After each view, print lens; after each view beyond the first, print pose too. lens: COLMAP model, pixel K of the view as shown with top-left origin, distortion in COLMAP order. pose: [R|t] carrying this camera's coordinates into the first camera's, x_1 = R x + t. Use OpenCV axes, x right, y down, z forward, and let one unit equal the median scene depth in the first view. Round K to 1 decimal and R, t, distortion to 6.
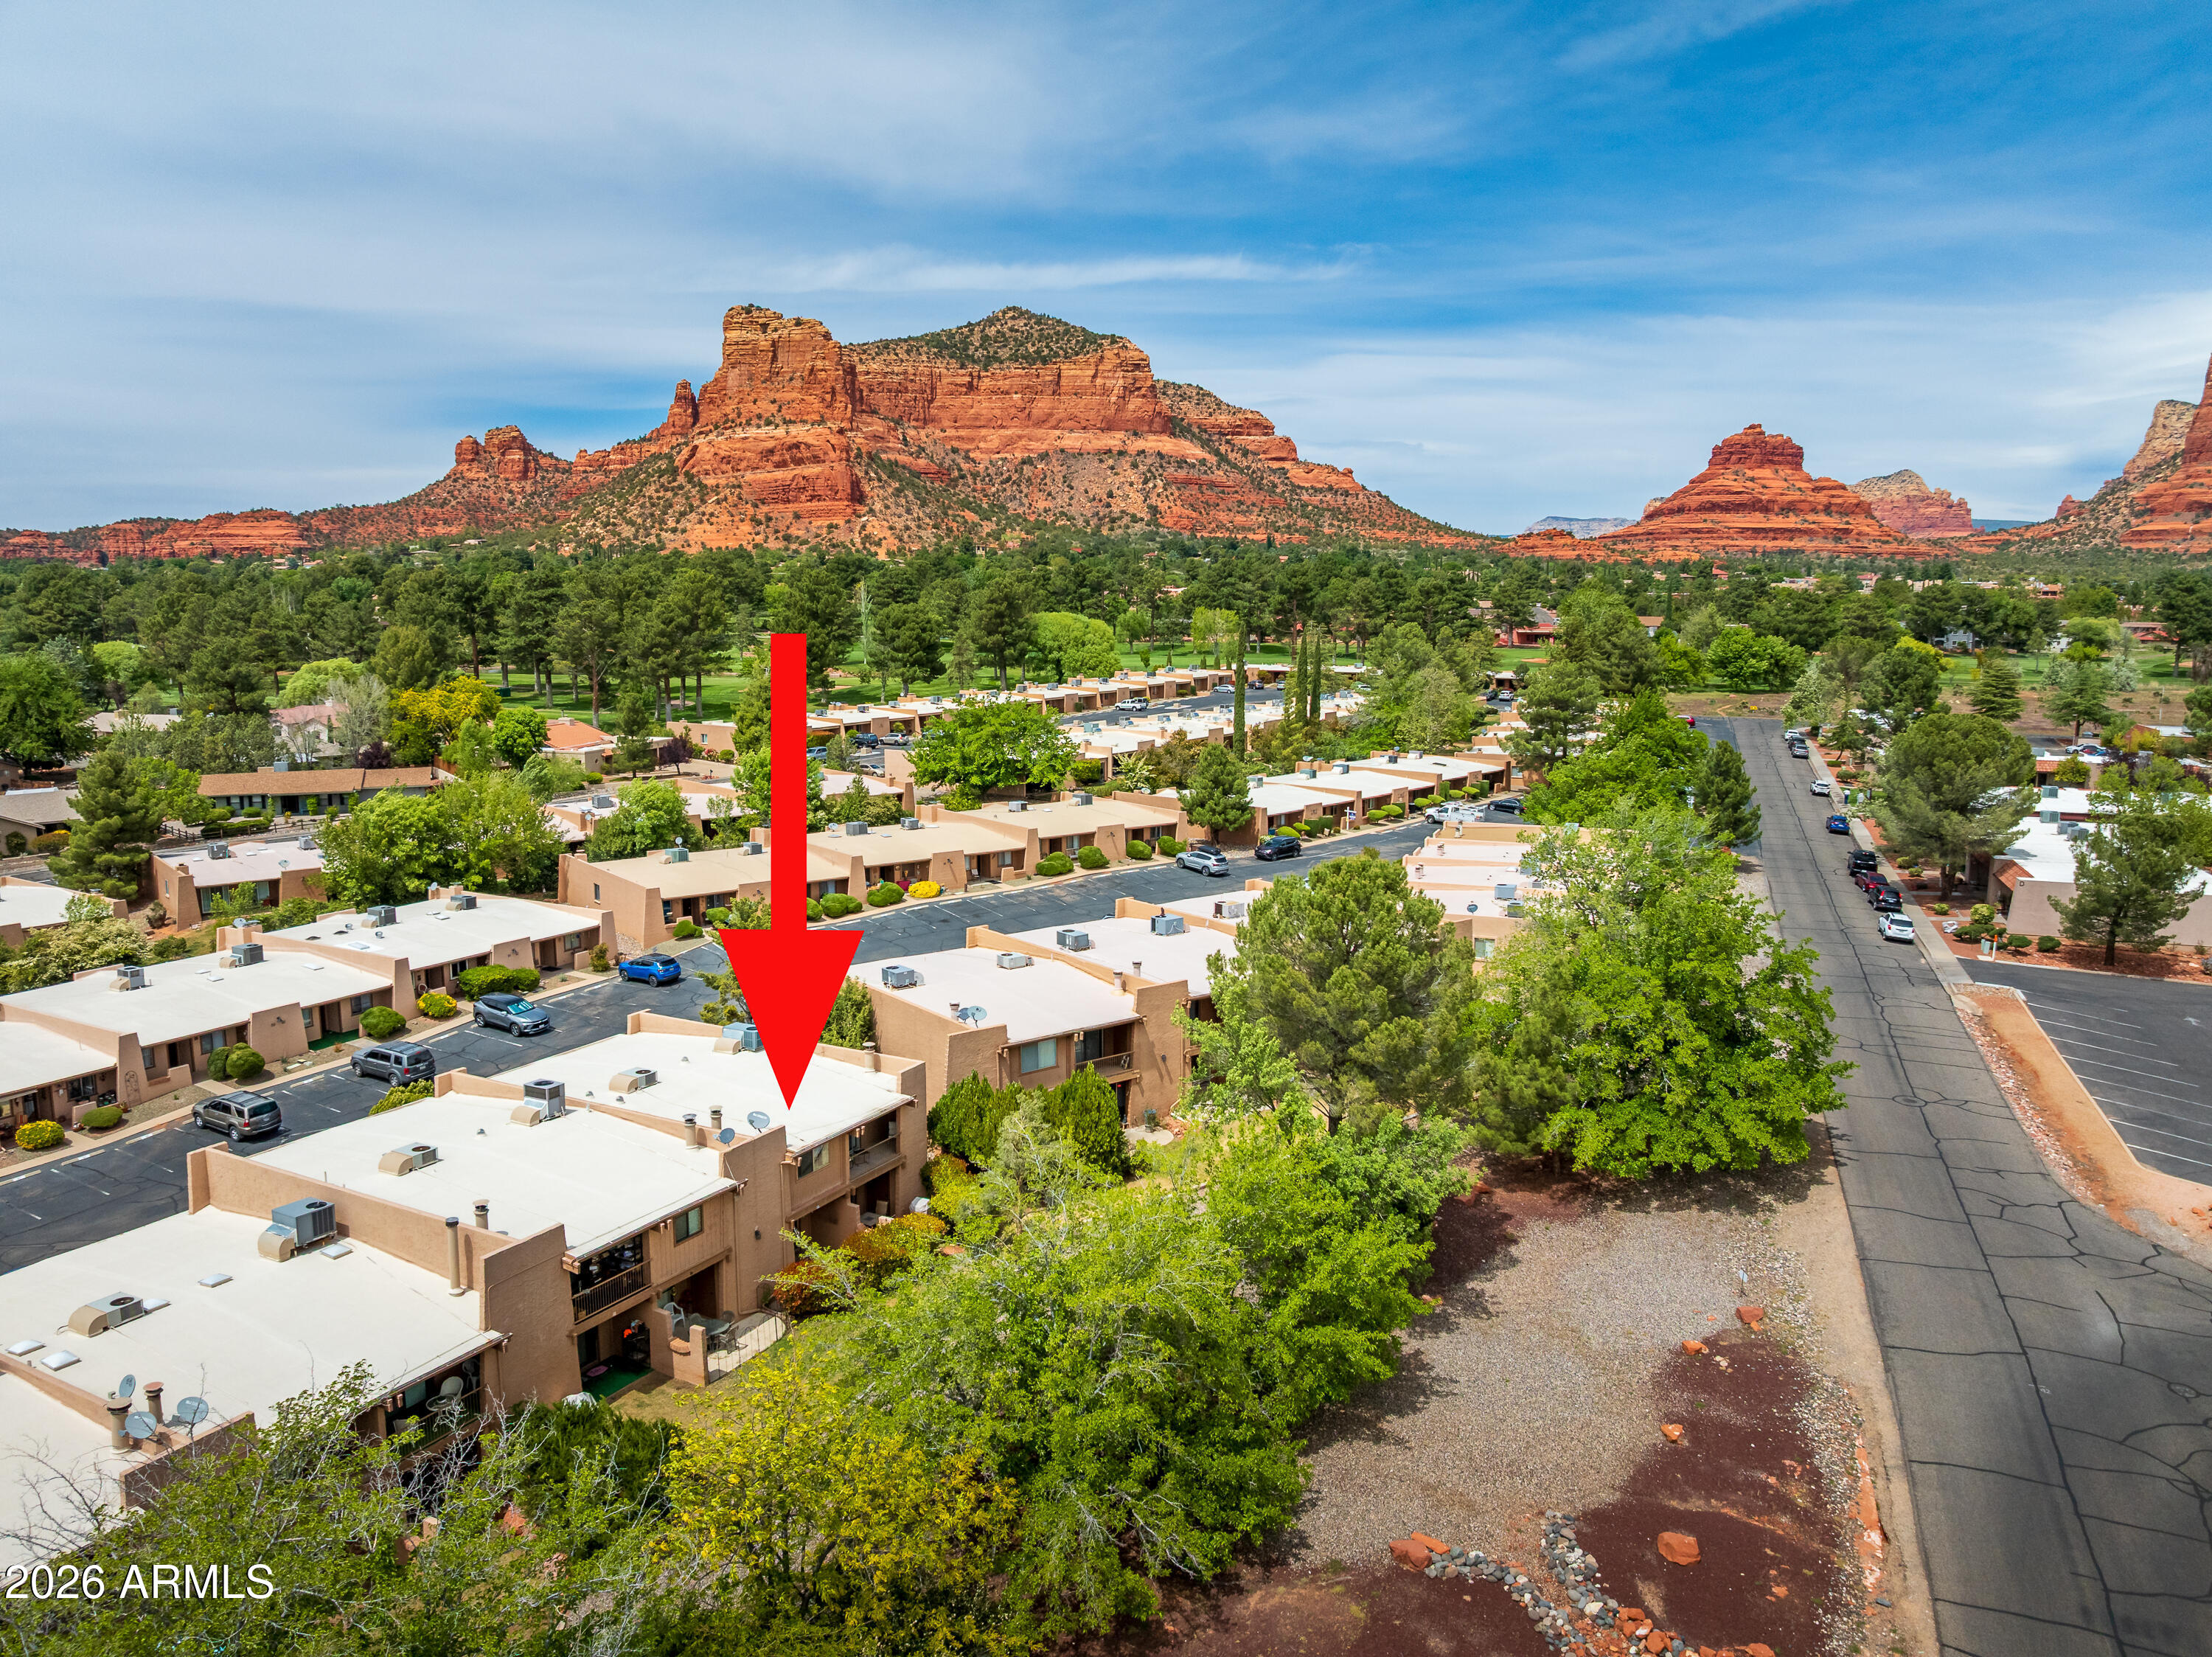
lens RADIAL K [[1544.2, 0, 1114.4], [0, 1544.2, 839.8], [0, 0, 1]] dist [-0.041378, 0.004023]
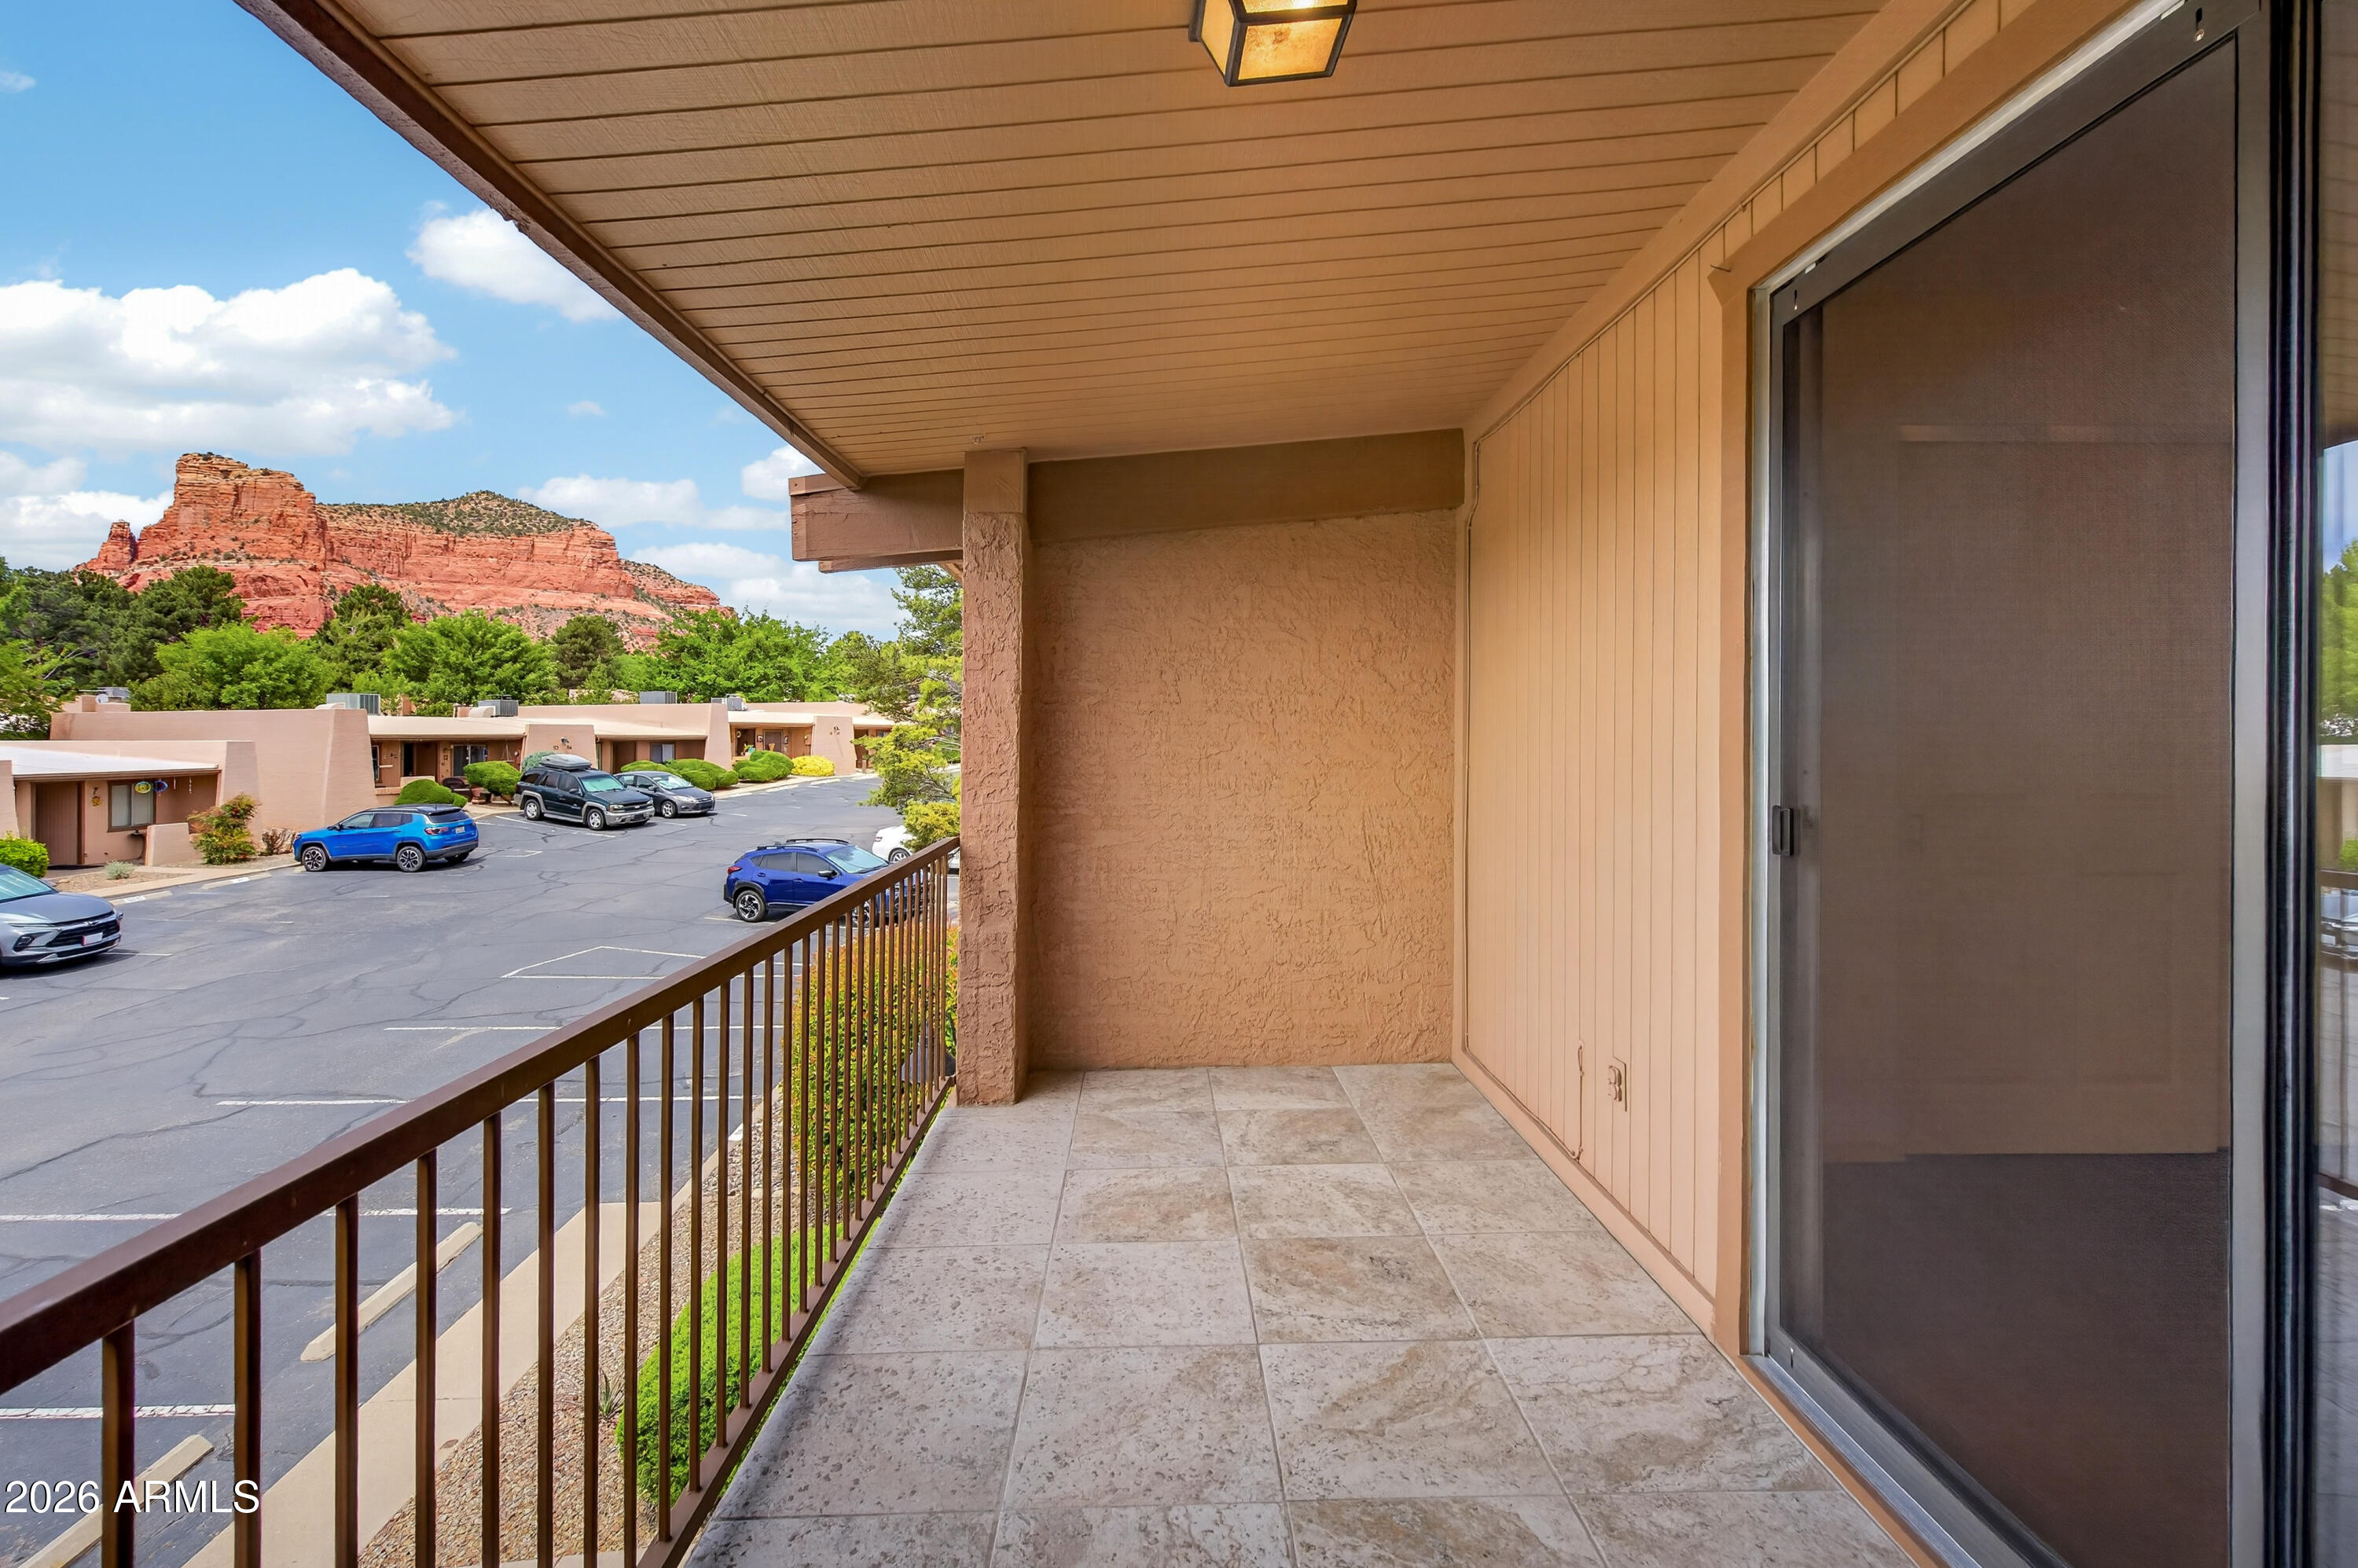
lens RADIAL K [[1066.3, 0, 1183.7], [0, 1066.3, 742.7], [0, 0, 1]] dist [-0.009825, -0.000202]
pose [[0.863676, -0.003905, 0.504033, -0.015043], [0.080250, 0.988280, -0.129853, 0.006668], [-0.497619, 0.152599, 0.853867, 0.036441]]
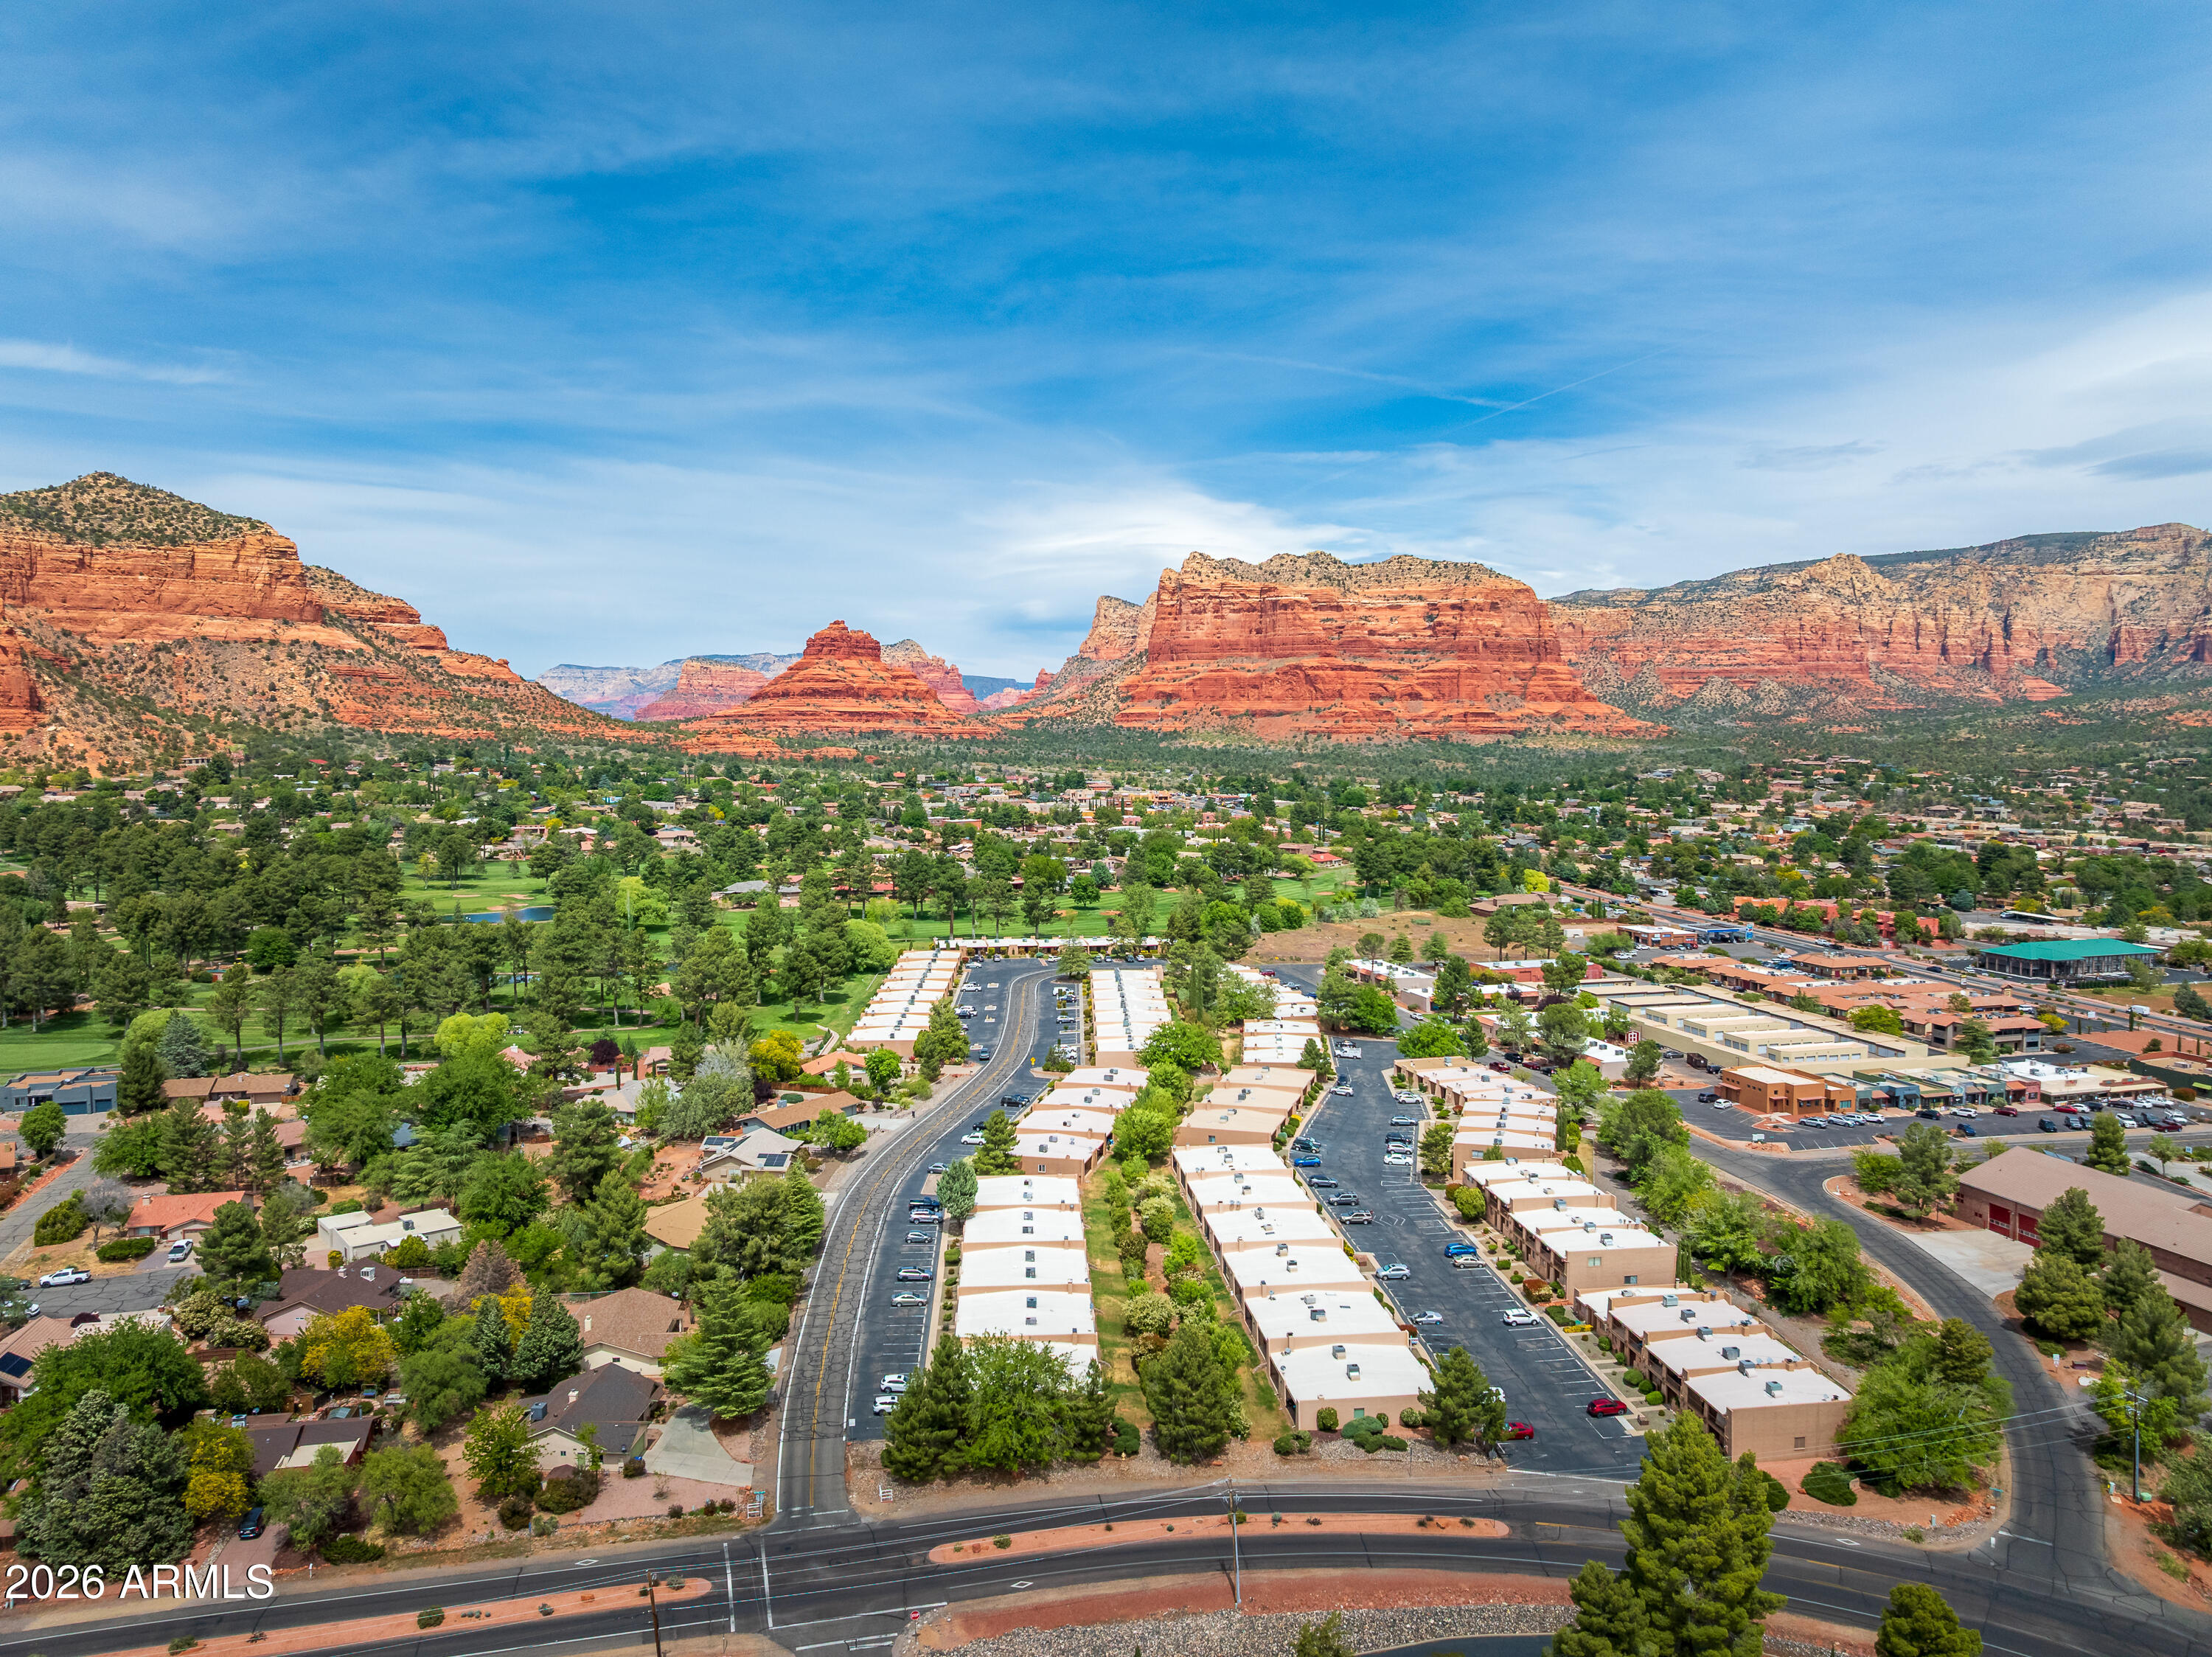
lens RADIAL K [[1544.2, 0, 1116.0], [0, 1544.2, 816.3], [0, 0, 1]] dist [-0.041378, 0.004023]
pose [[0.810802, -0.031775, 0.584457, -0.126584], [0.093646, 0.992705, -0.075943, -0.020526], [-0.577780, 0.116307, 0.807863, -0.062825]]
